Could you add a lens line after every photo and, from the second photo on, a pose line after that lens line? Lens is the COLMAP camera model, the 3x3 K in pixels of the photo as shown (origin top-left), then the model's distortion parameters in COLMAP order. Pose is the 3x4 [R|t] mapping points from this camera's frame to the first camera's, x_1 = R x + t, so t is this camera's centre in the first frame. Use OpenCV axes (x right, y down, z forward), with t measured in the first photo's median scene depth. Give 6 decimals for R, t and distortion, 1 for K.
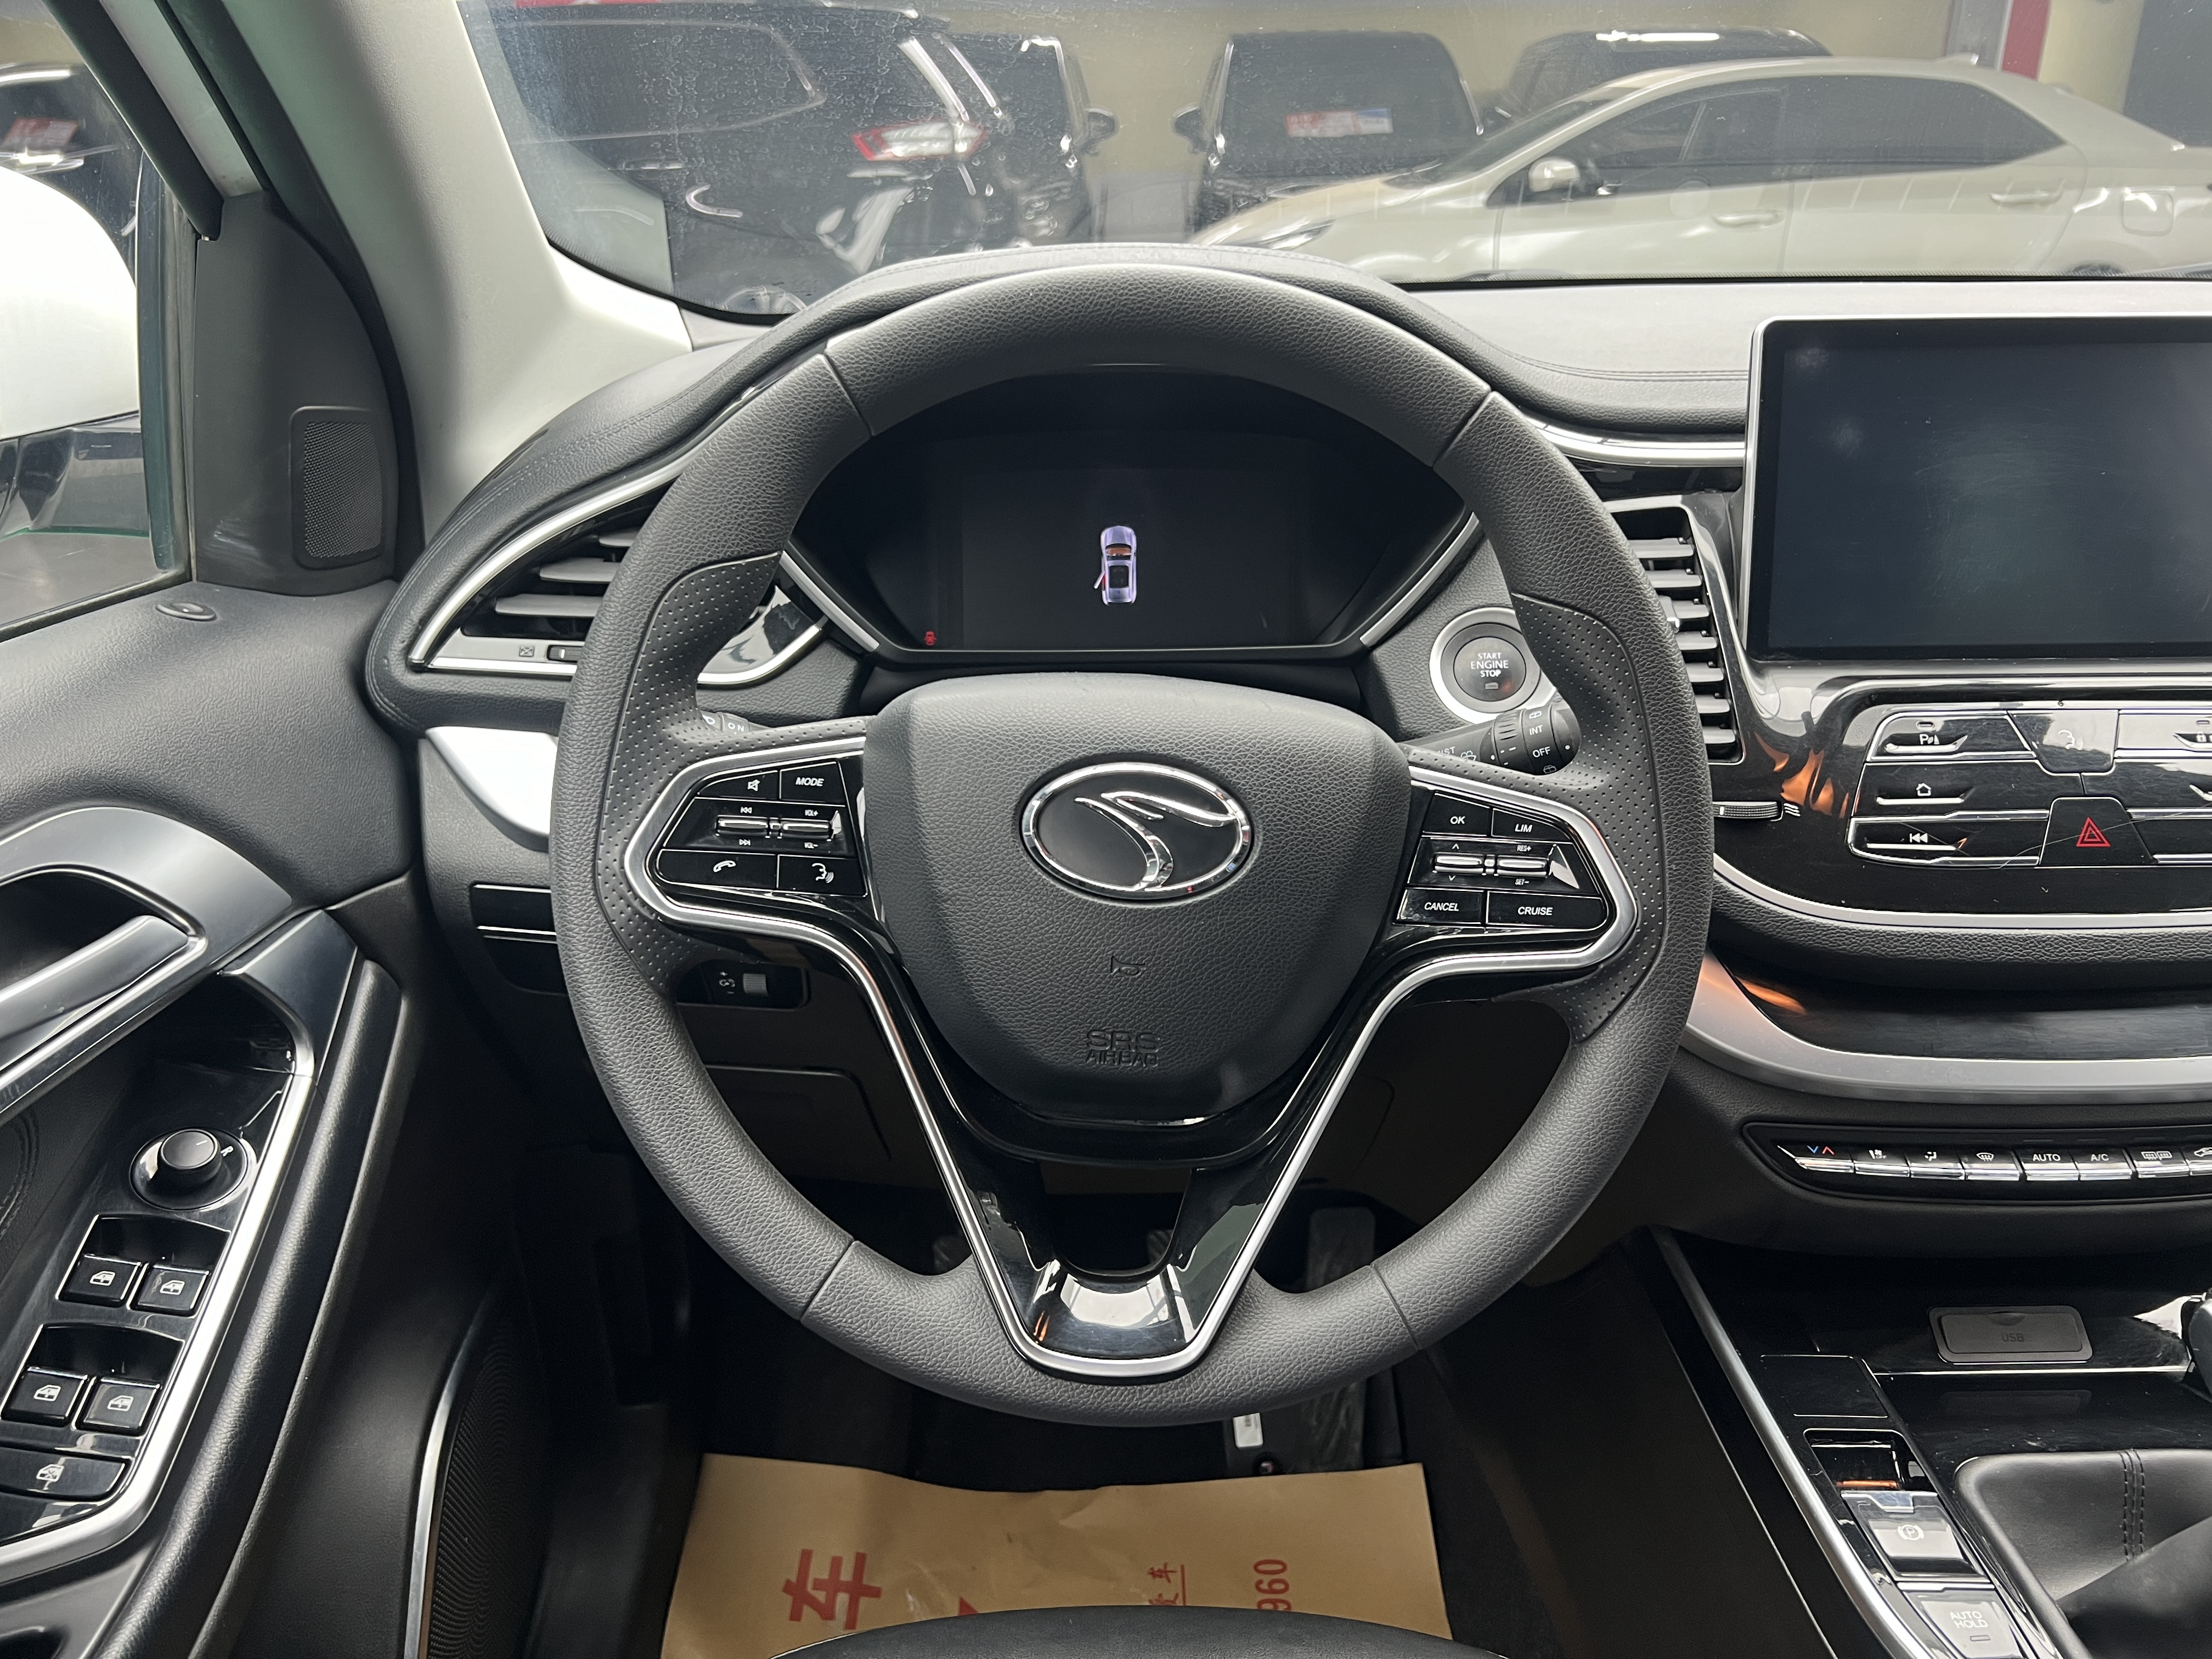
lens RADIAL K [[1679.7, 0, 1171.7], [0, 1679.7, 842.7], [0, 0, 1]] dist [0.044030, -0.063563]
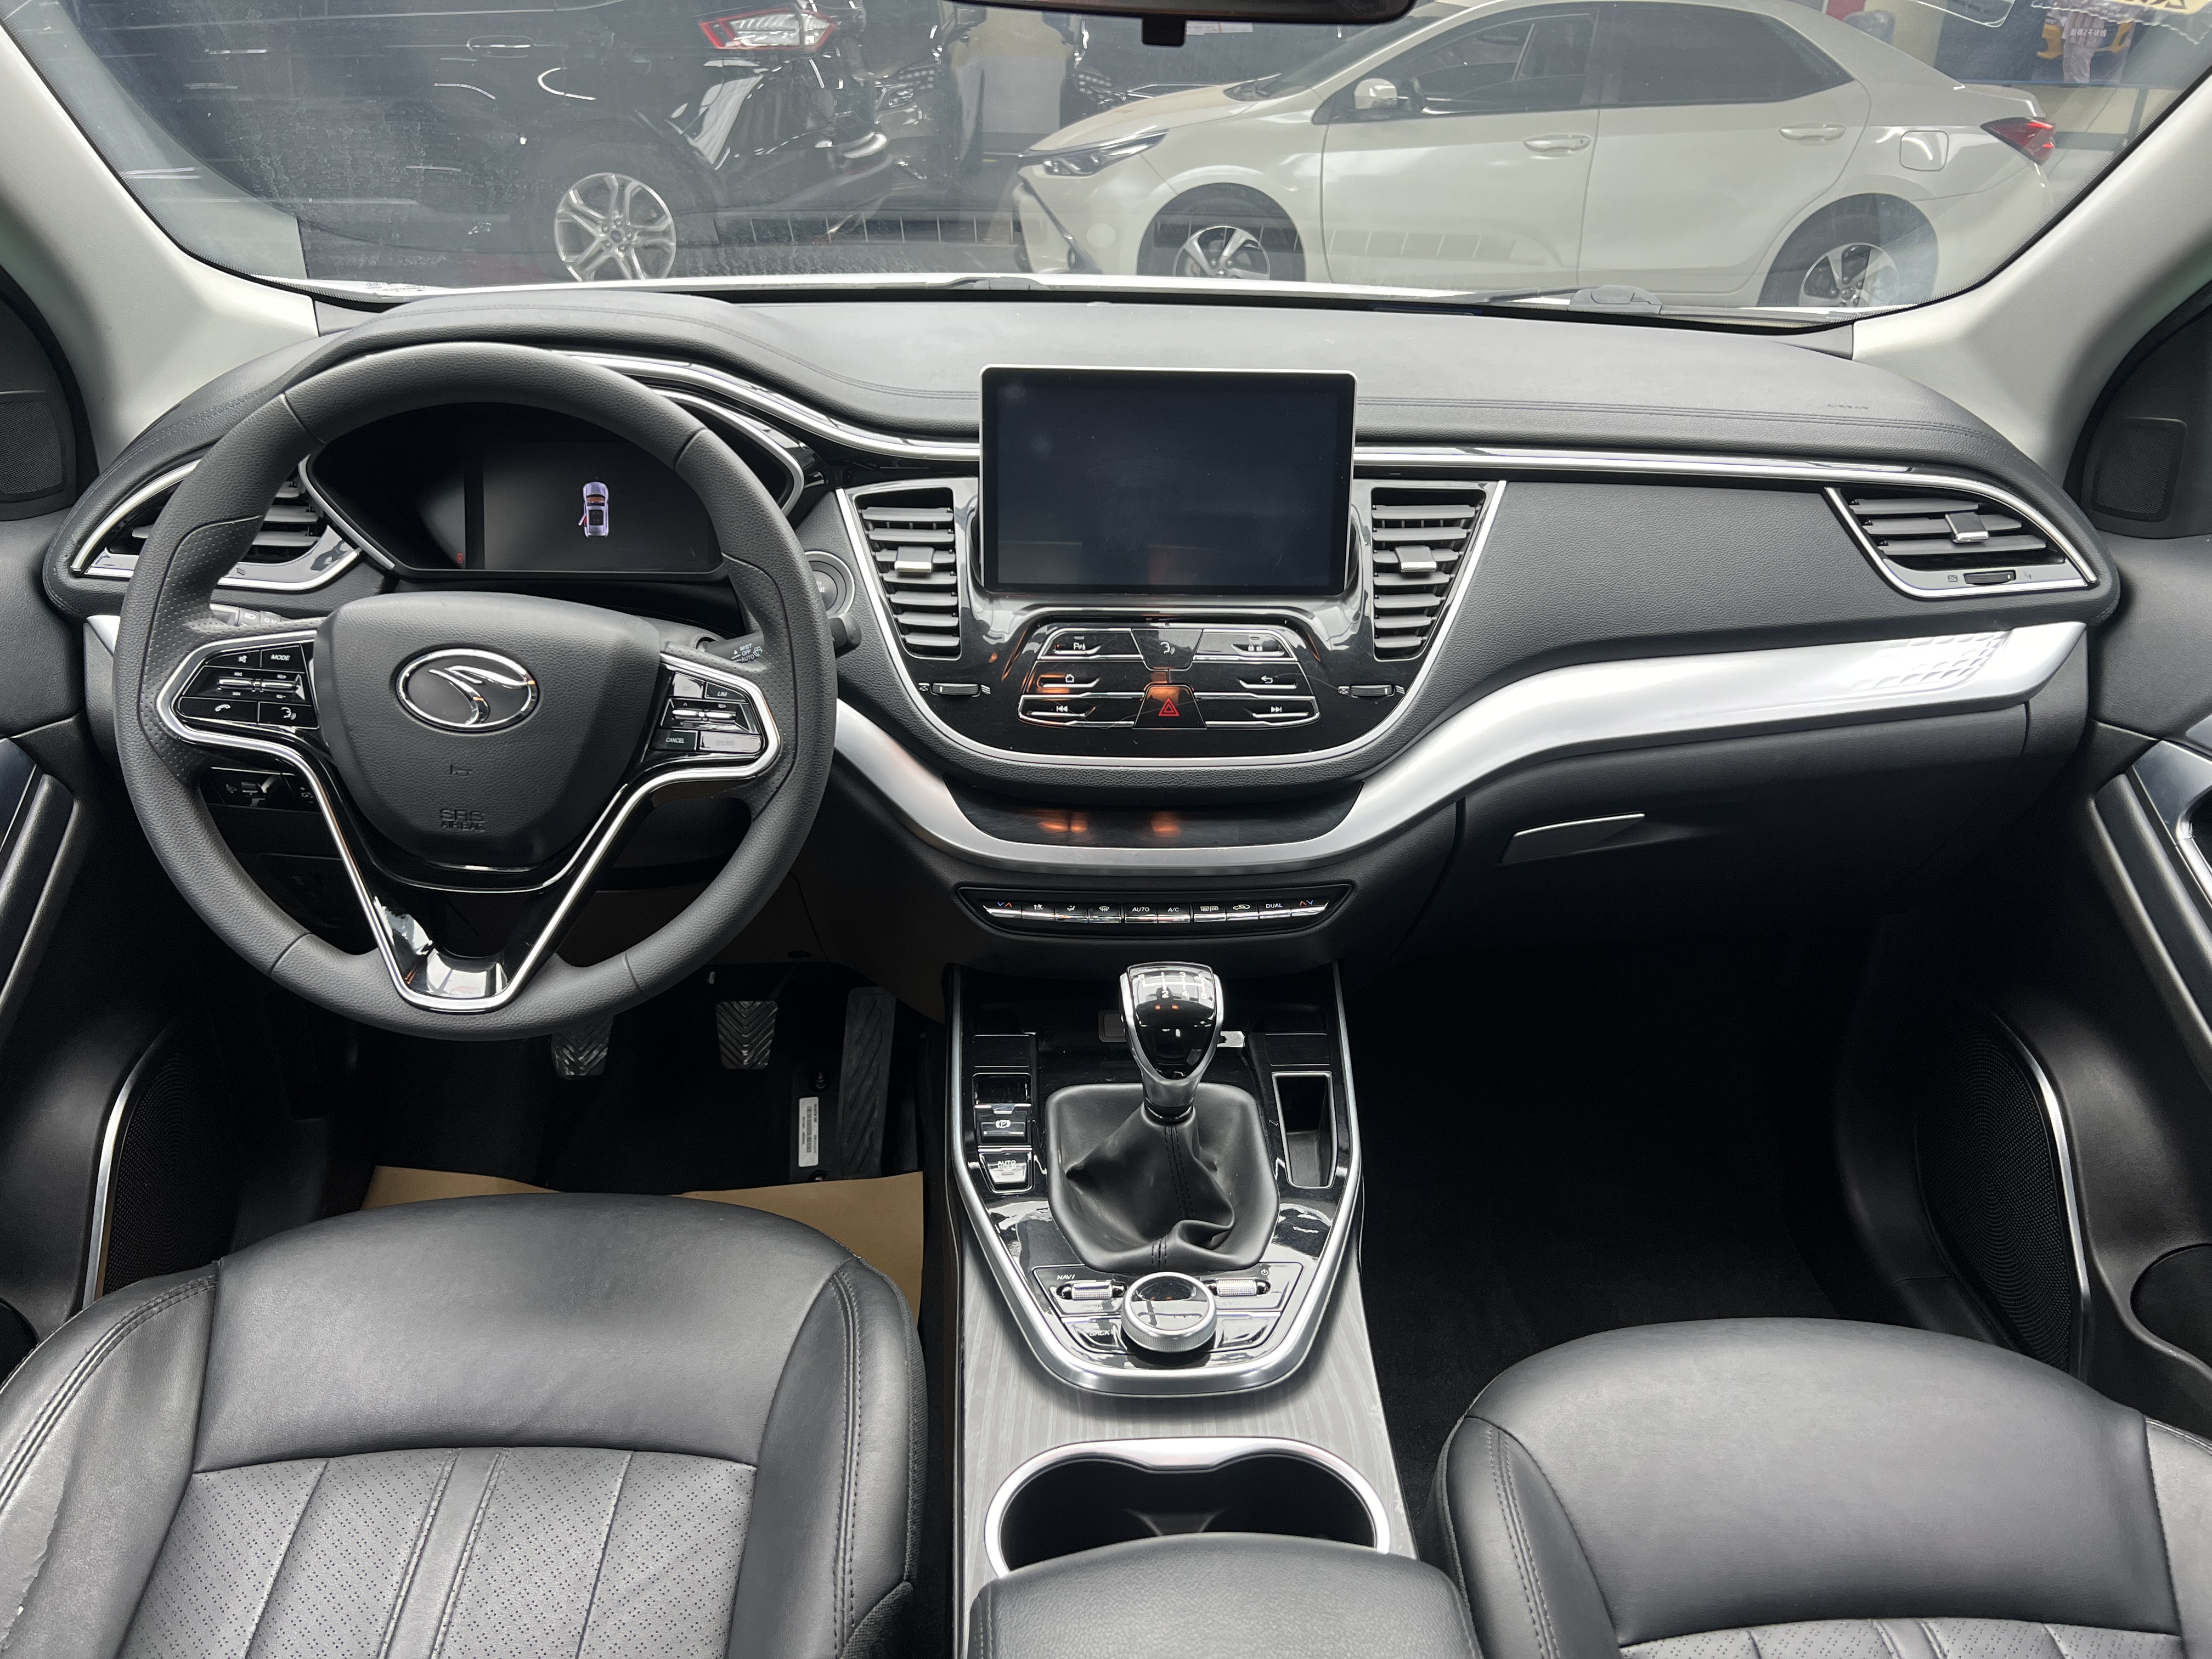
lens RADIAL K [[1679.7, 0, 1210.8], [0, 1679.7, 846.1], [0, 0, 1]] dist [0.044030, -0.063563]
pose [[0.997845, 0.011927, 0.064529, 0.451577], [-0.016313, 0.997560, 0.067888, 0.015811], [-0.063562, -0.068794, 0.995604, -0.546448]]
